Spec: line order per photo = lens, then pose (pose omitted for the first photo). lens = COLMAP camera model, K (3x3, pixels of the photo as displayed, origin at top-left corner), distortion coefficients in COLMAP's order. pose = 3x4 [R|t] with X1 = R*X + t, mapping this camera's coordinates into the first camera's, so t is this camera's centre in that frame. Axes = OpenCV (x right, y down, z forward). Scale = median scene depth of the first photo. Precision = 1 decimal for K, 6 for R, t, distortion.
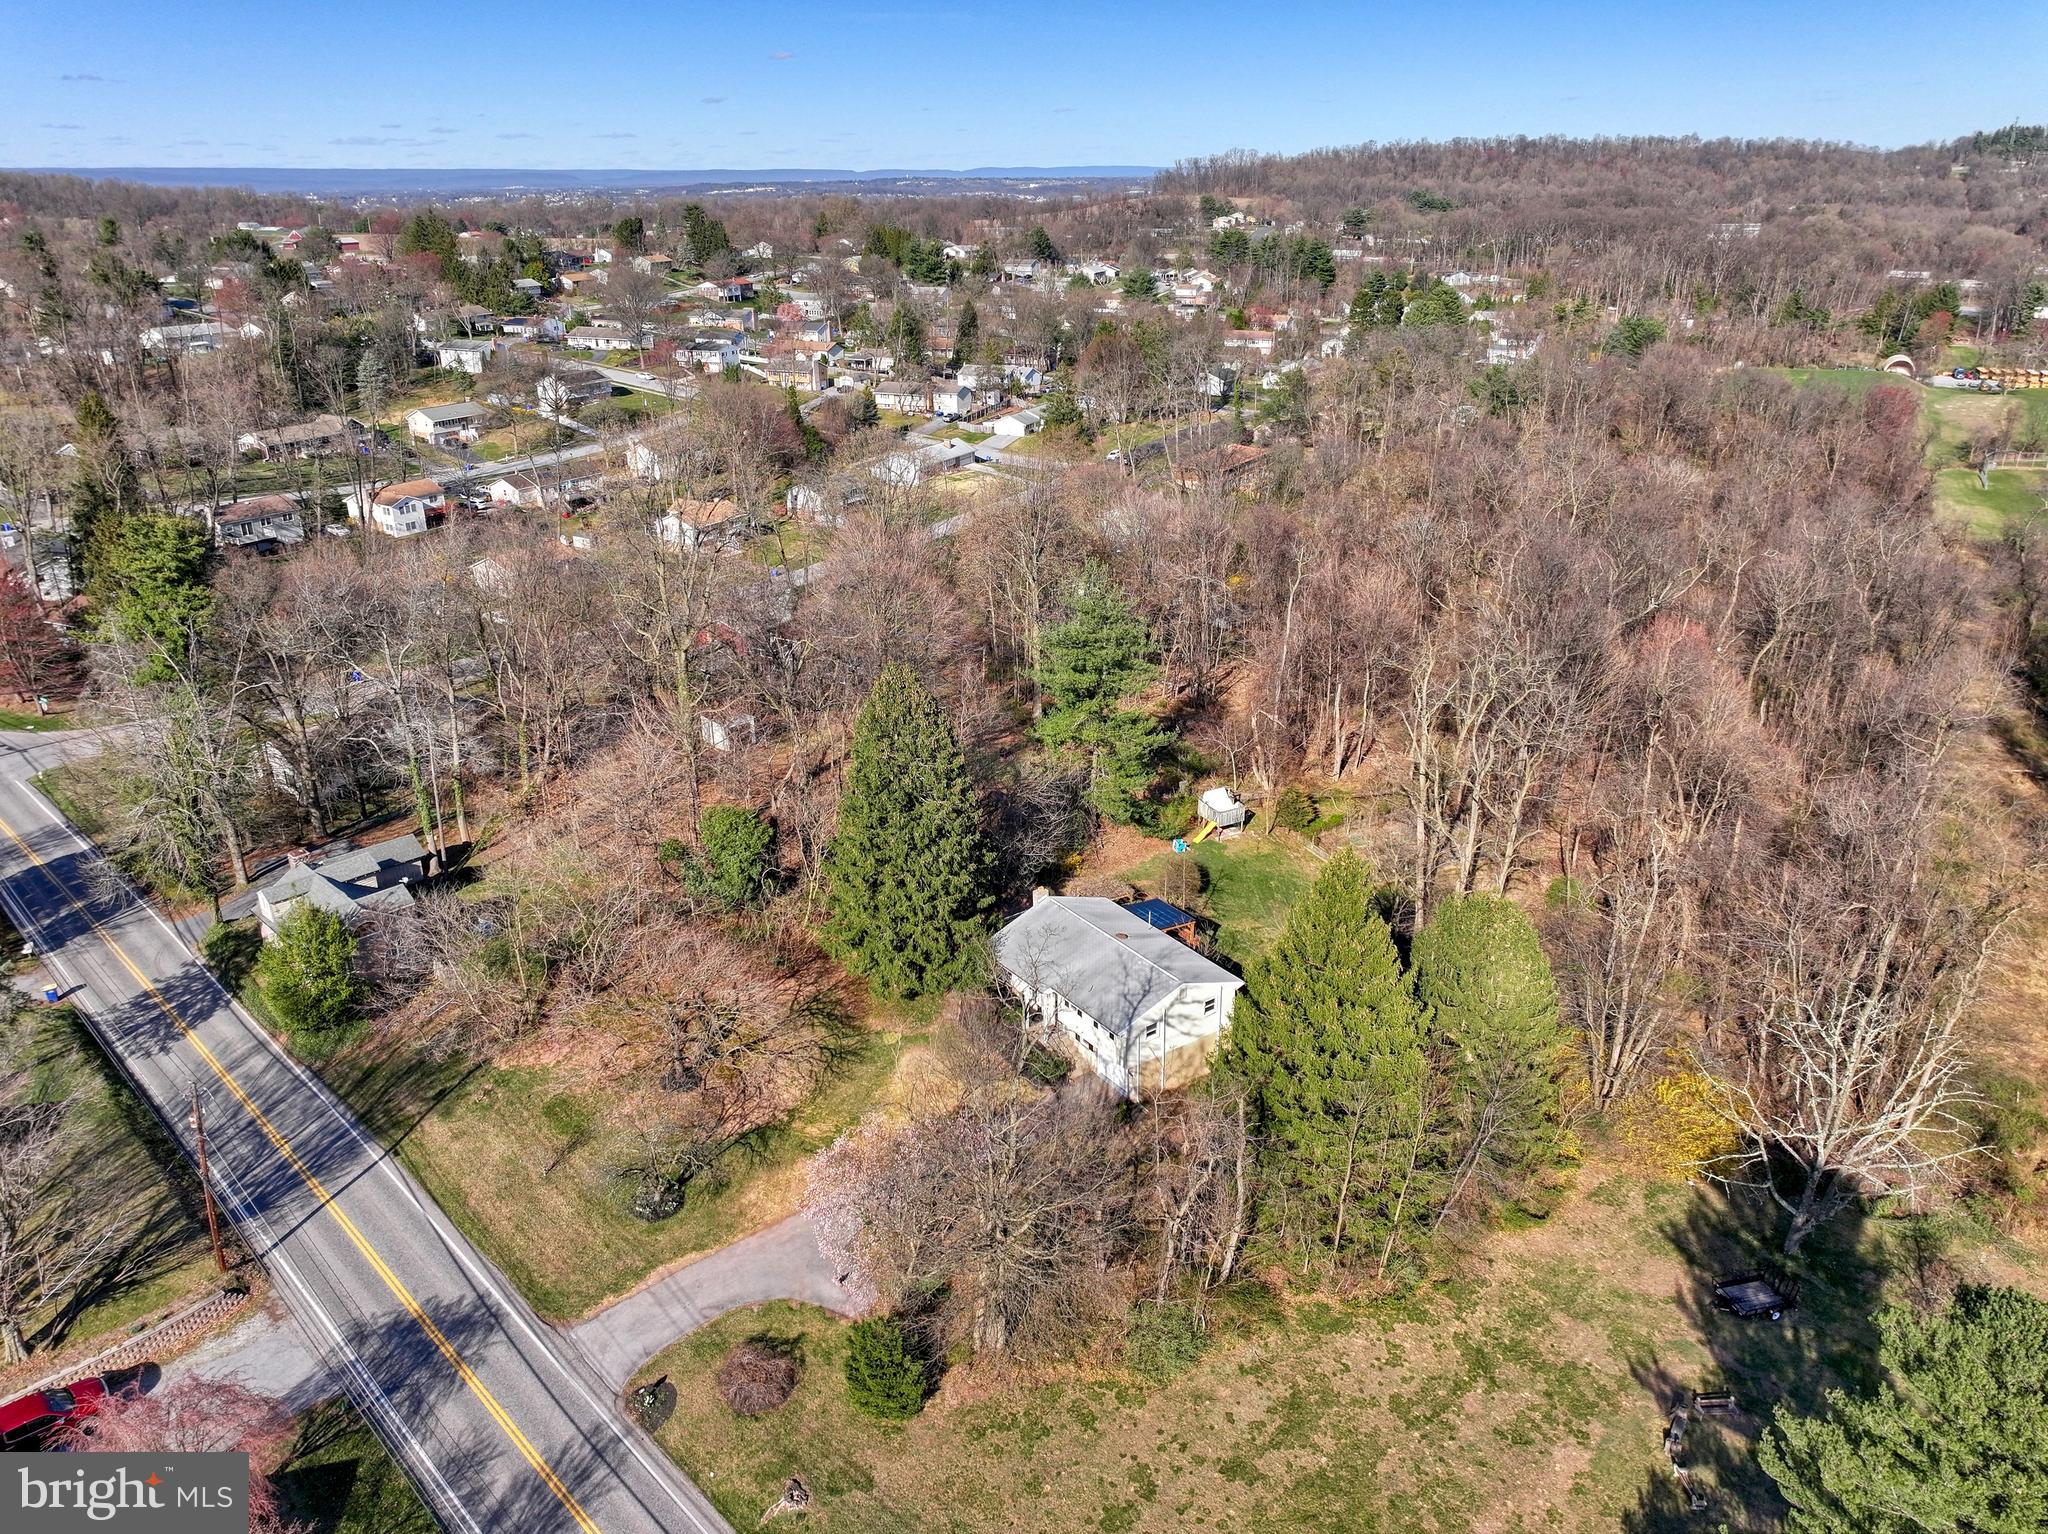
lens RADIAL K [[1435.8, 0, 1023.3], [0, 1435.8, 785.5], [0, 0, 1]] dist [-0.001282, 0.018041]
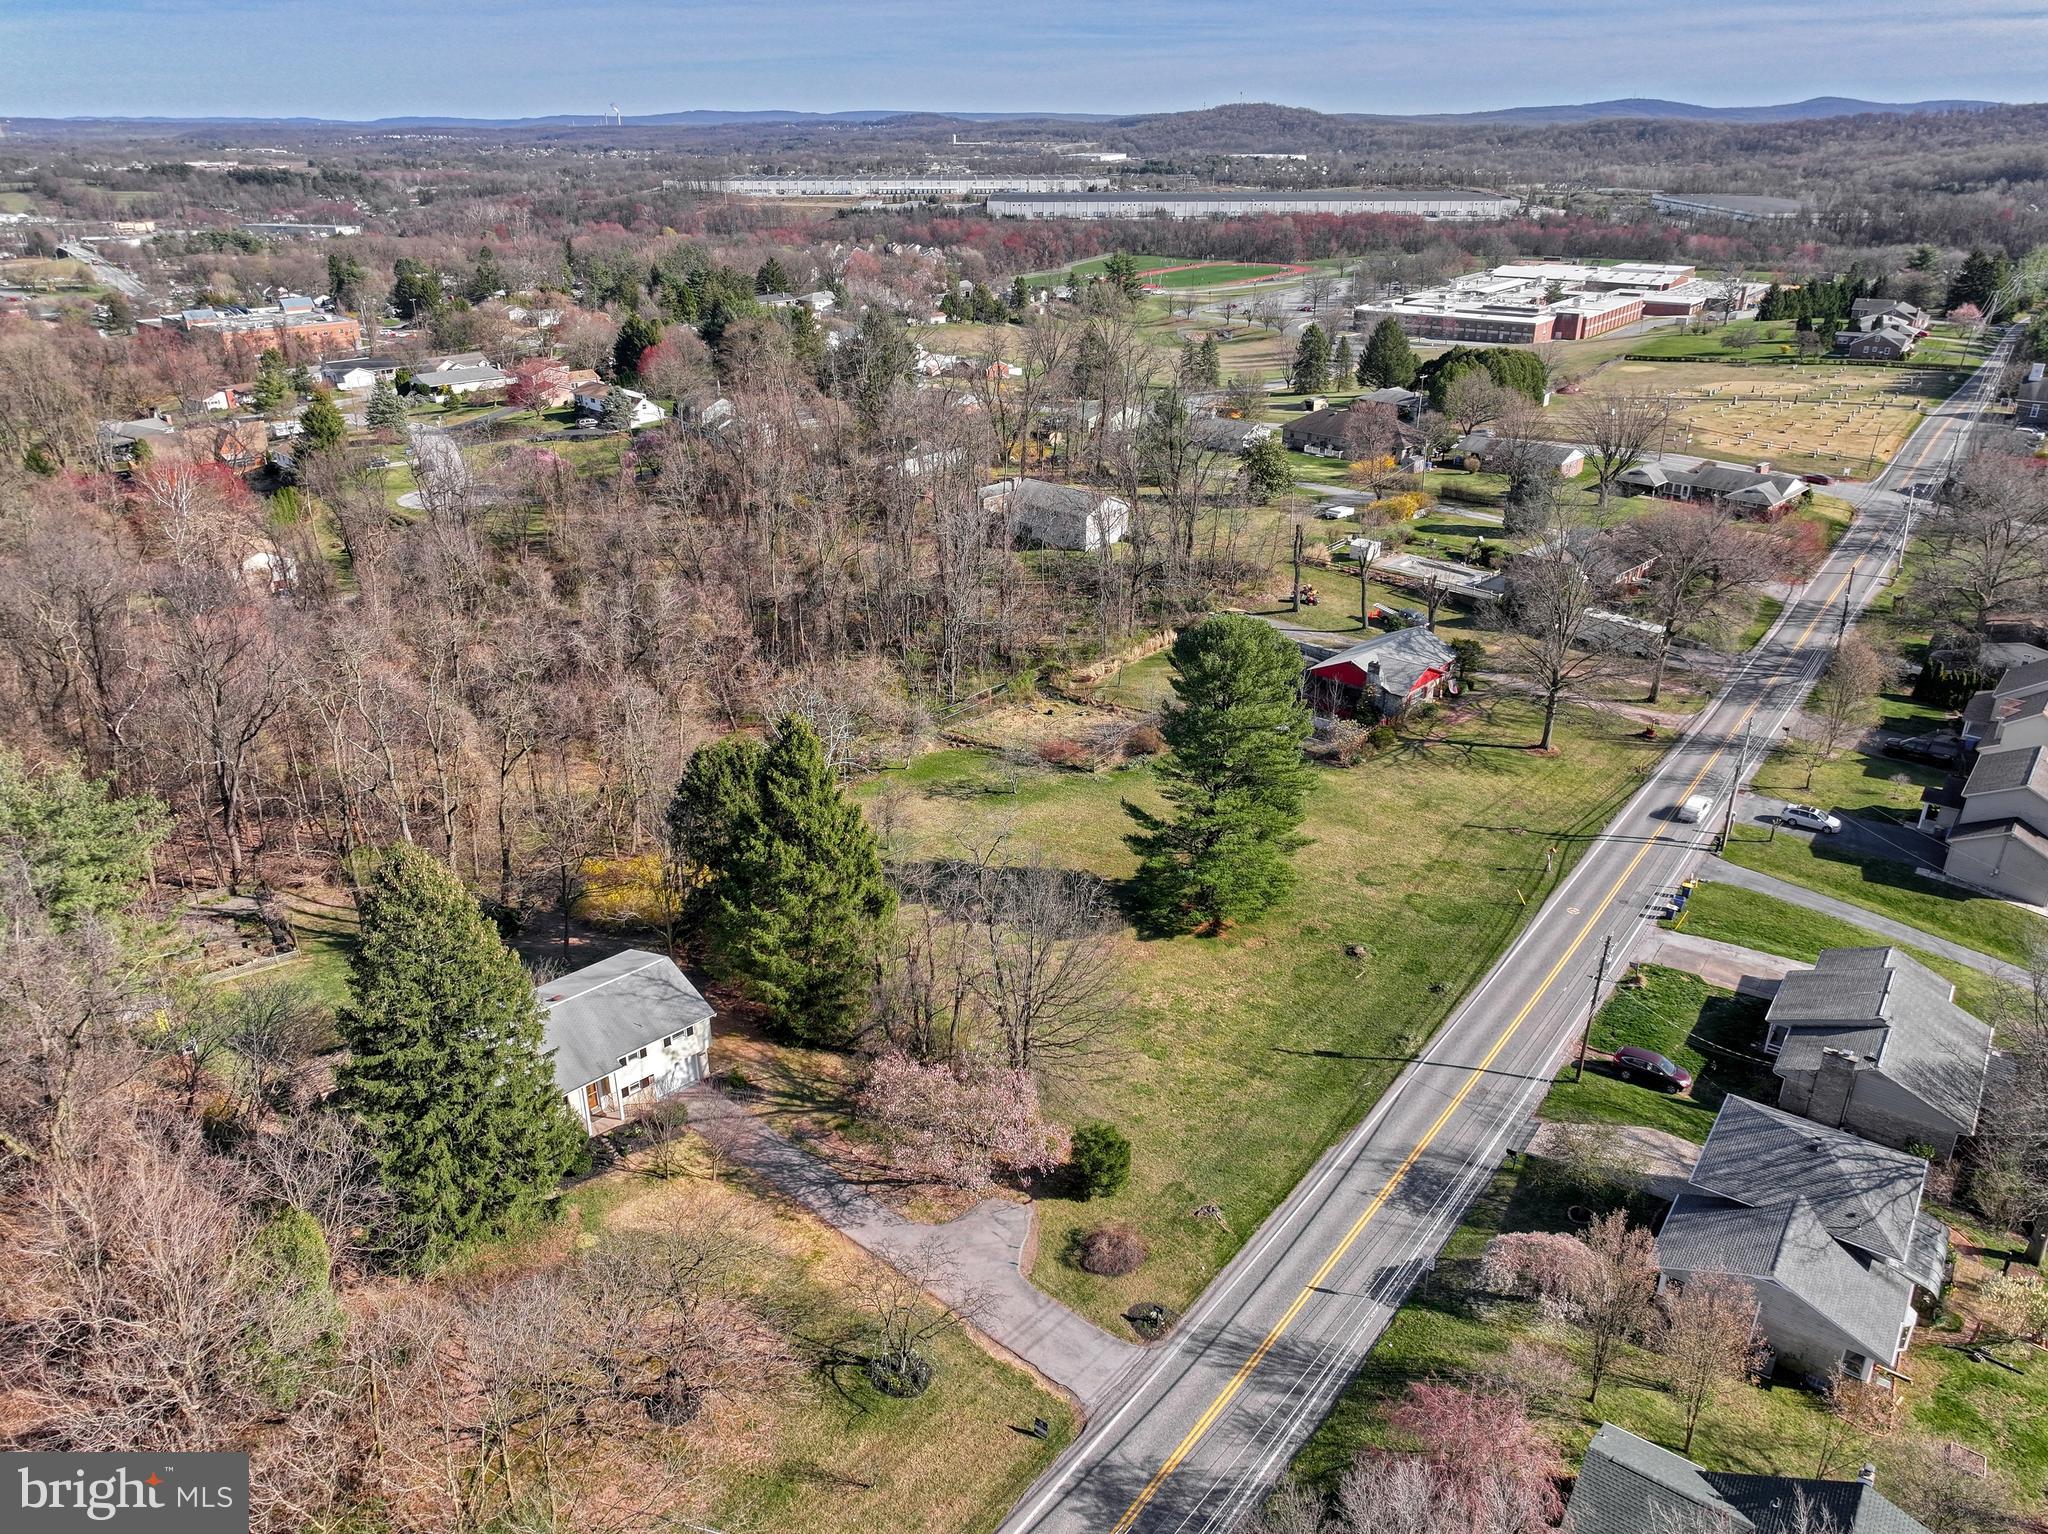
lens RADIAL K [[1435.8, 0, 1027.4], [0, 1435.8, 759.2], [0, 0, 1]] dist [-0.001282, 0.018041]
pose [[-0.152573, -0.387624, 0.909103, -0.826331], [0.391185, 0.821059, 0.415736, -0.312769], [-0.907577, 0.419058, 0.026361, 0.683409]]
